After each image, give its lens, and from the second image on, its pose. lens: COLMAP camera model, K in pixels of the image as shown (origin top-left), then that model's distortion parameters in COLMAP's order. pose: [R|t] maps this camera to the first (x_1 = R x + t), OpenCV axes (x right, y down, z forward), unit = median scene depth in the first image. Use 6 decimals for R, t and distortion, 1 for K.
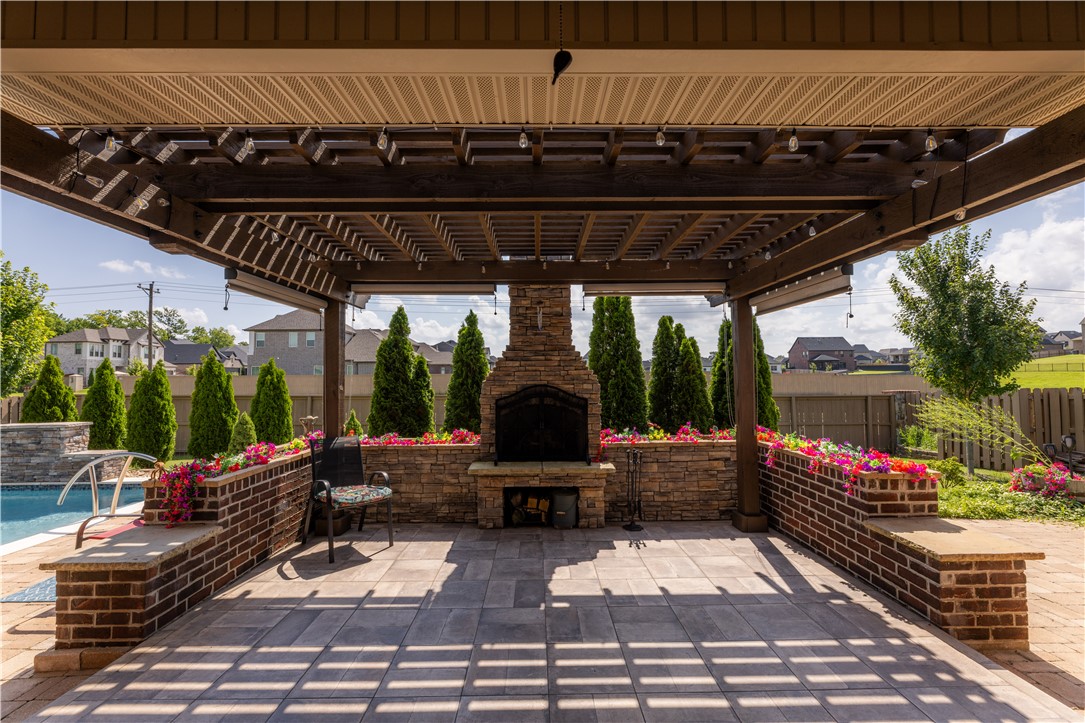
lens RADIAL K [[457.8, 0, 543.4], [0, 457.8, 359.3], [0, 0, 1]] dist [-0.000318, 0.001121]
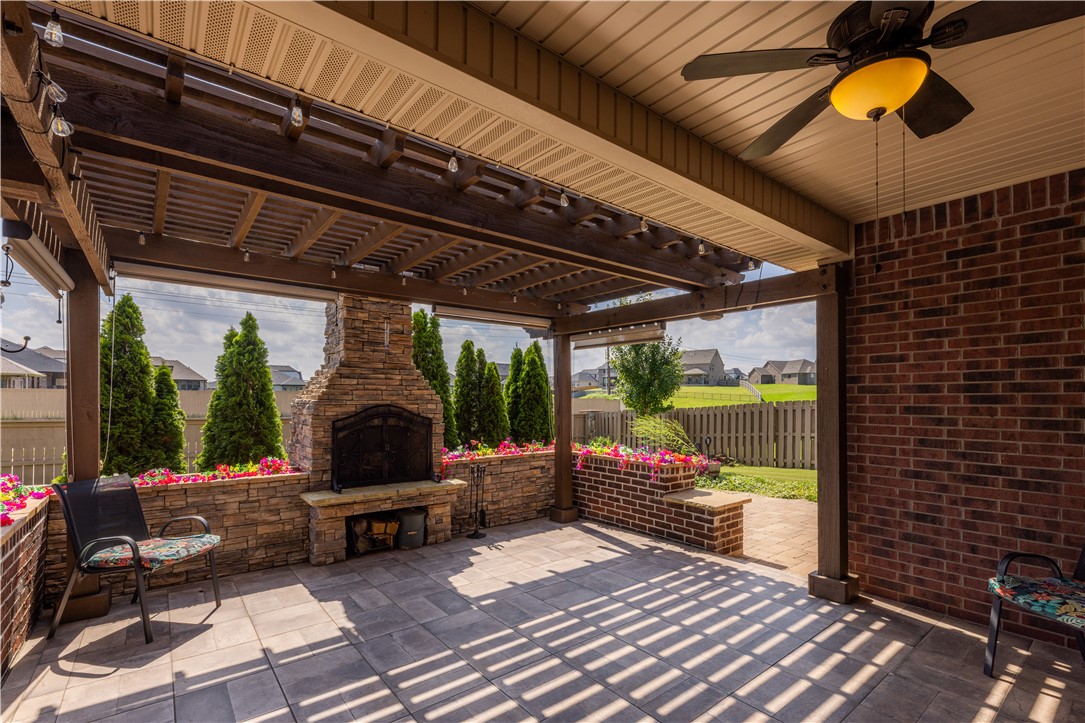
lens RADIAL K [[487.2, 0, 536.9], [0, 487.2, 398.2], [0, 0, 1]] dist [0.003737, -0.001452]
pose [[0.794195, 0.010886, 0.607566, -0.436288], [-0.035845, 0.998938, 0.028958, 0.001730], [-0.606605, -0.044776, 0.793741, 0.005368]]
